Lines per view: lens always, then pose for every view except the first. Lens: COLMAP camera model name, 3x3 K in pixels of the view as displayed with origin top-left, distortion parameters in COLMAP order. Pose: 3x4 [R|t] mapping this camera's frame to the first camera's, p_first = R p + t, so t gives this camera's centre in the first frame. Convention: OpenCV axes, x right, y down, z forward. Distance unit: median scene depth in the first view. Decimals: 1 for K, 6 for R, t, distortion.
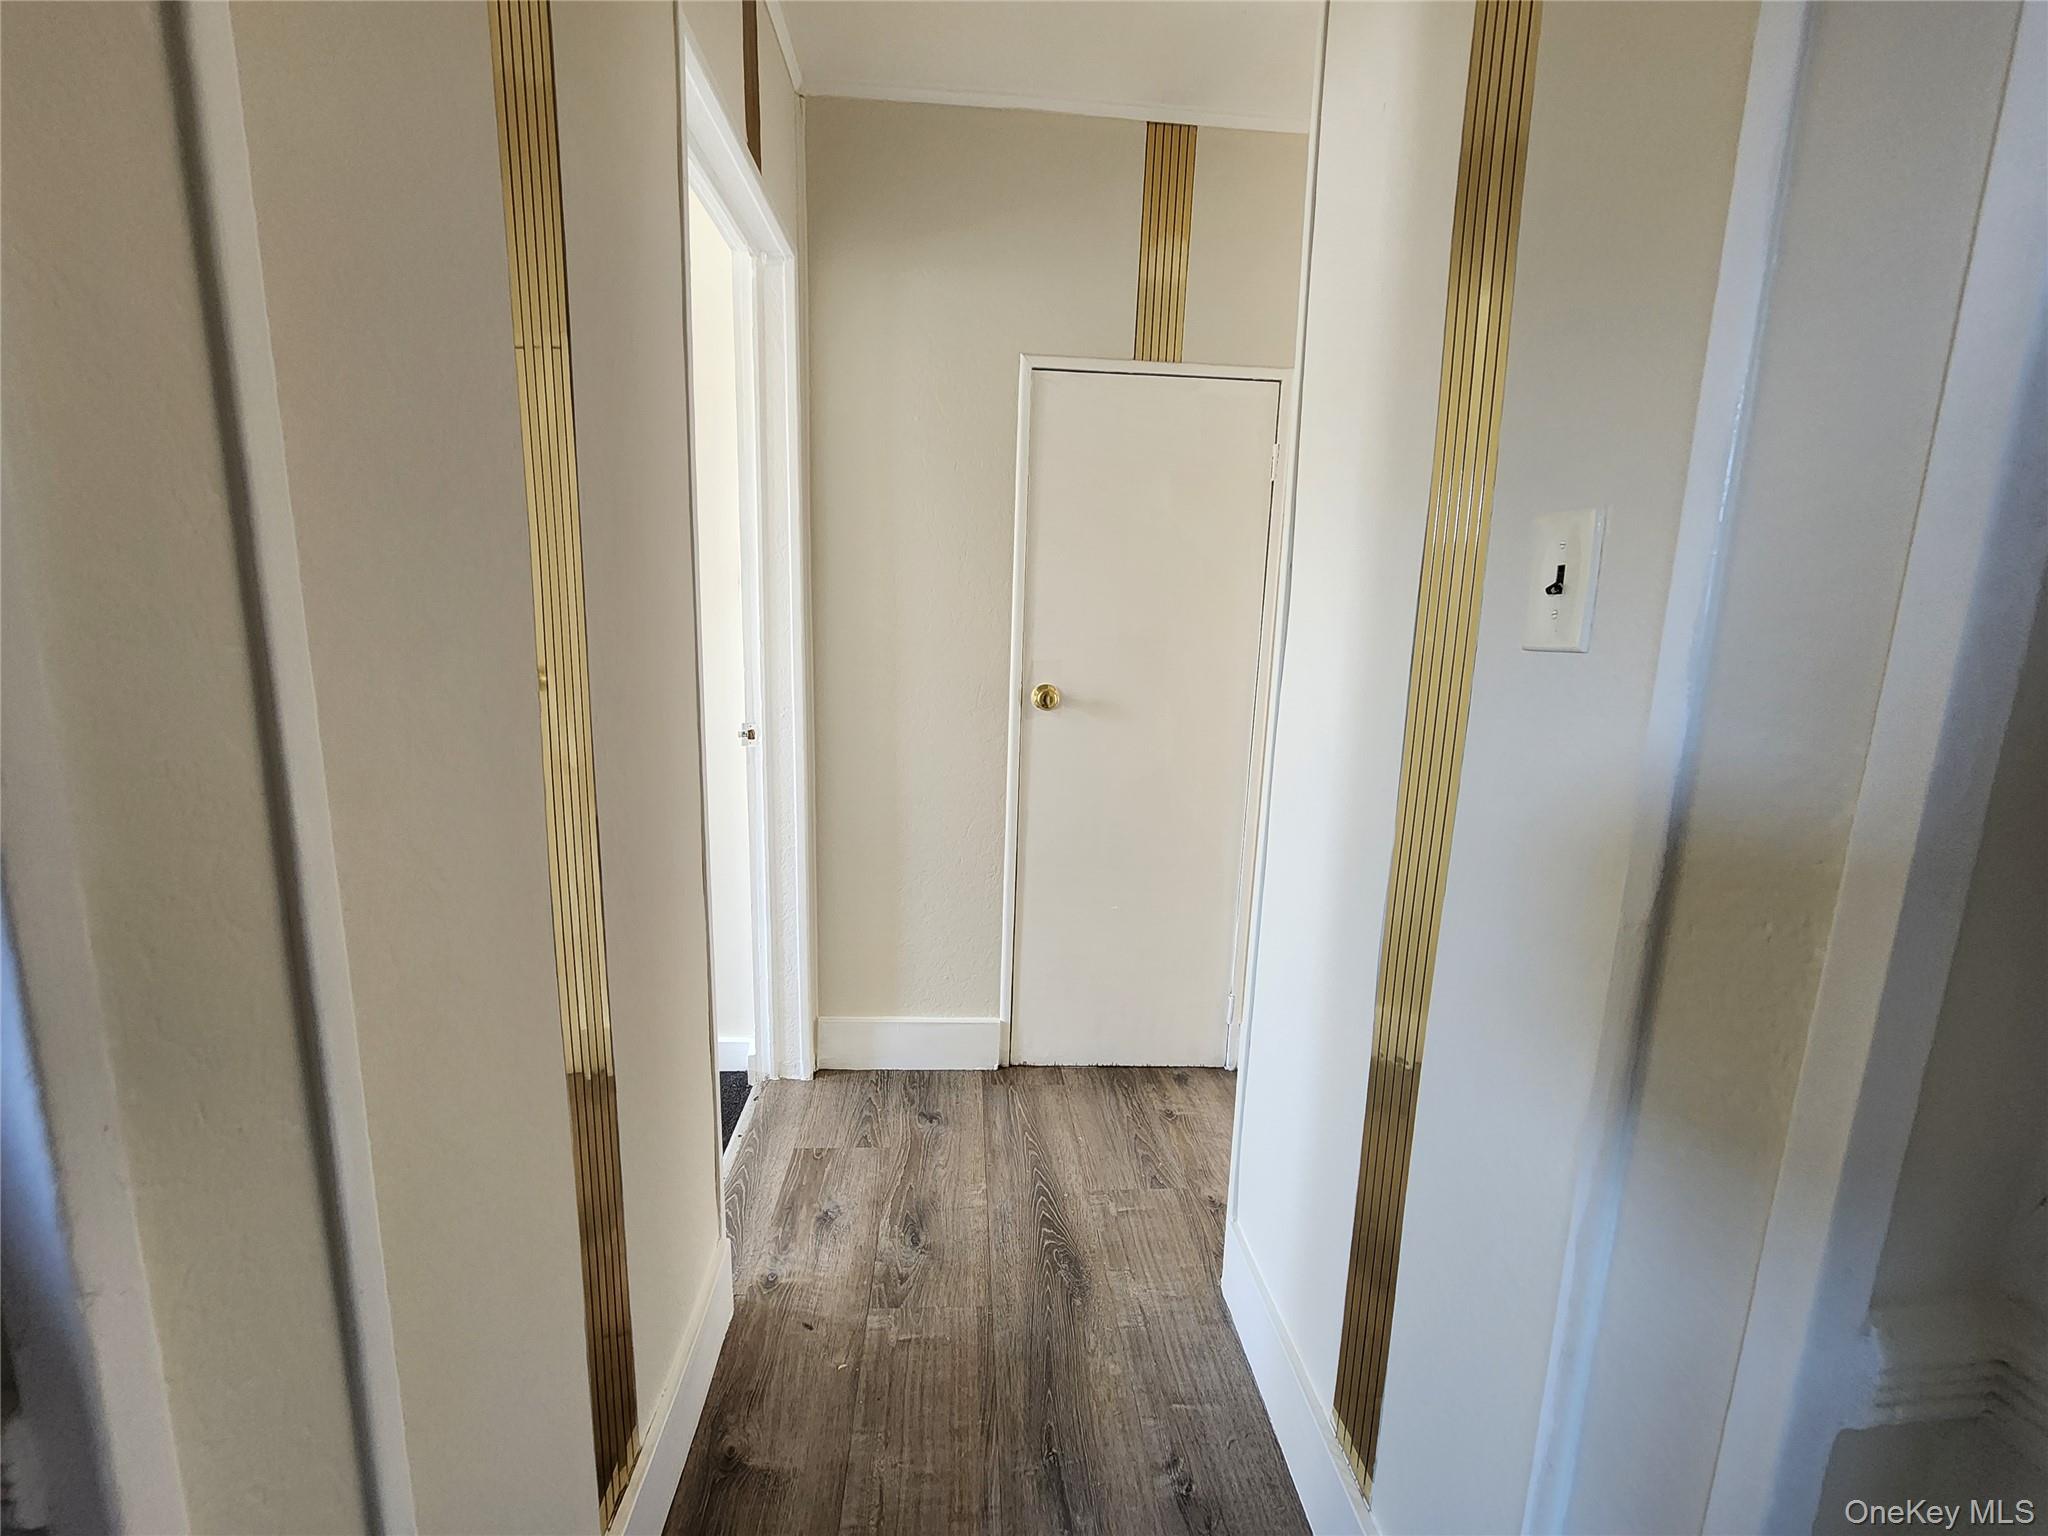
lens RADIAL K [[851.6, 0, 1021.7], [0, 851.6, 772.7], [0, 0, 1]] dist [-0.001063, 0.002747]
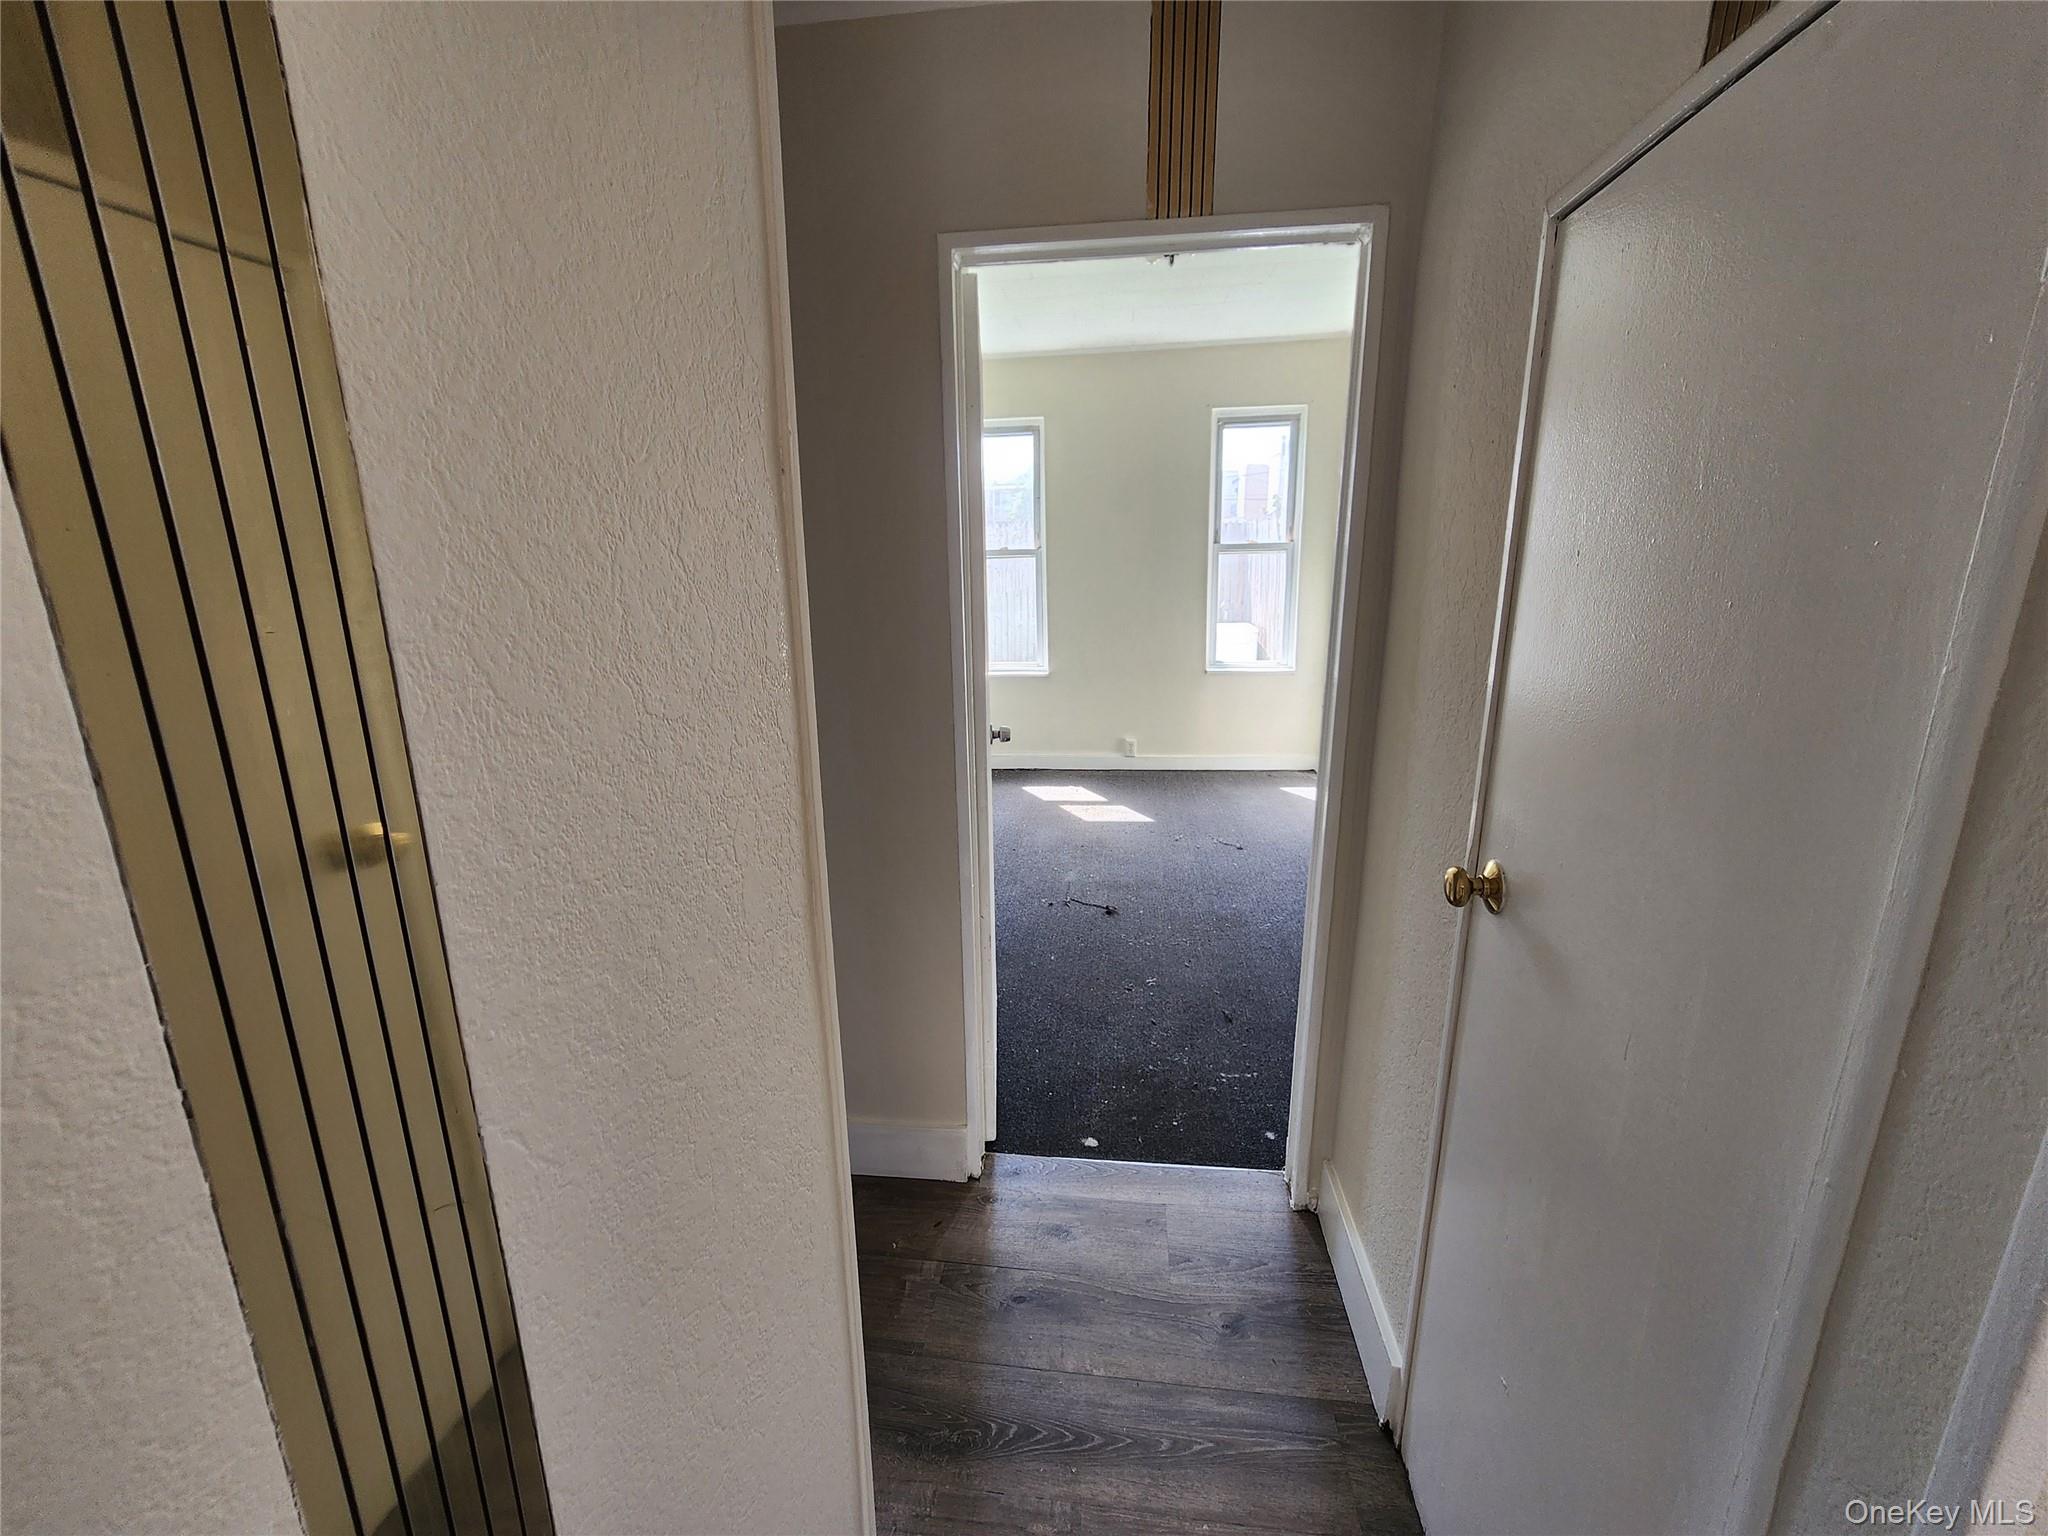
lens RADIAL K [[851.6, 0, 1021.7], [0, 851.6, 772.7], [0, 0, 1]] dist [-0.001063, 0.002747]
pose [[-0.186762, 0.211520, -0.959364, 0.695976], [-0.174175, 0.953946, 0.244233, -0.290588], [0.966842, 0.212711, -0.141319, 0.982363]]
